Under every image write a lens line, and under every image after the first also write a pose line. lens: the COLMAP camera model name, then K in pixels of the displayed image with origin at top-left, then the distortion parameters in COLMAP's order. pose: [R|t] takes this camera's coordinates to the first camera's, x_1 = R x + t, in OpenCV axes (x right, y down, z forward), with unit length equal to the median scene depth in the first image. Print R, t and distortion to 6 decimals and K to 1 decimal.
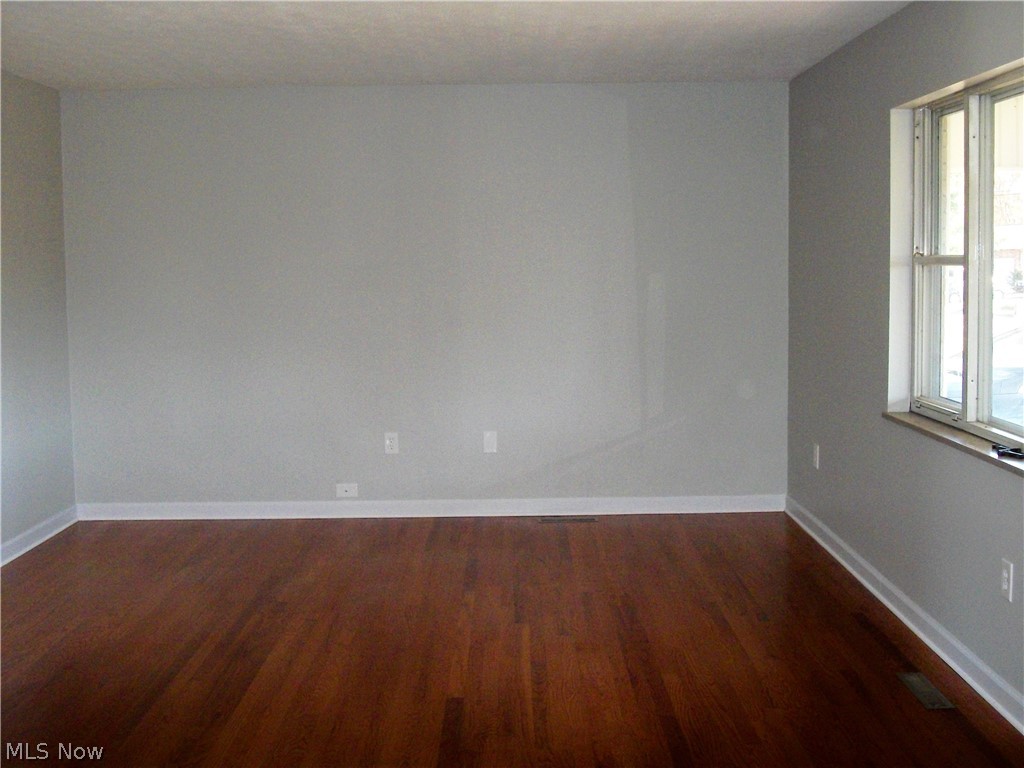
lens RADIAL K [[1182.8, 0, 532.4], [0, 1182.8, 364.3], [0, 0, 1]] dist [-0.078200, -0.000569]
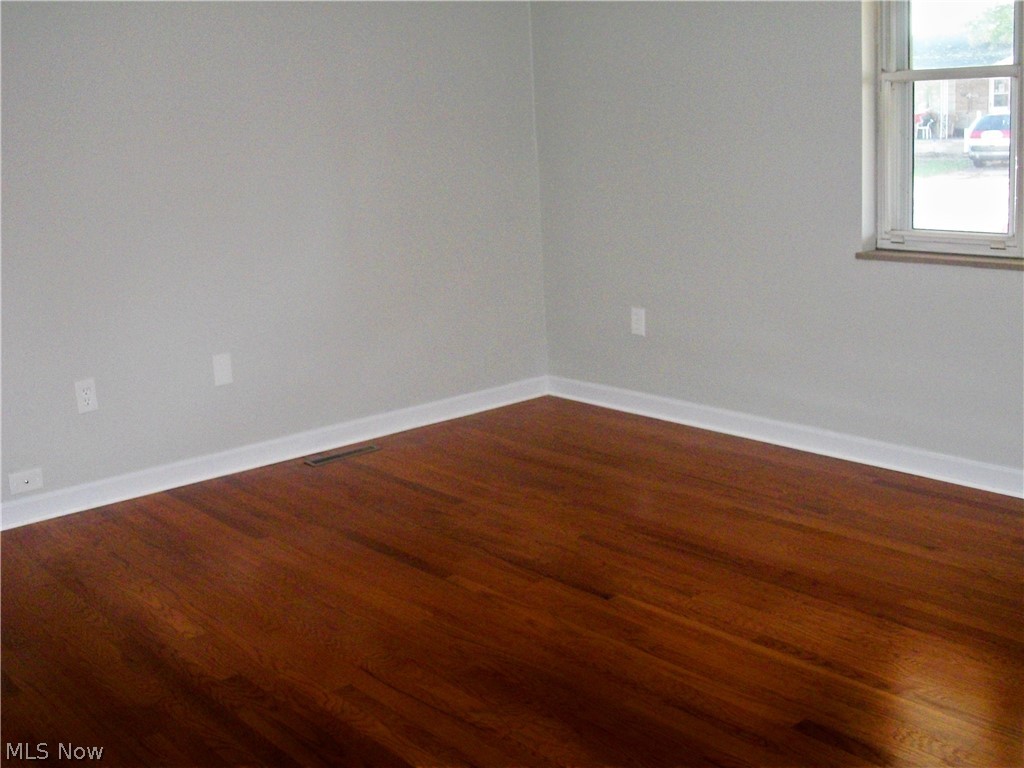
lens RADIAL K [[1182.8, 0, 532.4], [0, 1182.8, 364.3], [0, 0, 1]] dist [-0.078200, -0.000569]
pose [[0.771455, -0.159806, 0.615889, -0.463587], [0.097360, 0.986195, 0.133938, -0.019363], [-0.628792, -0.043364, 0.776364, 0.482793]]
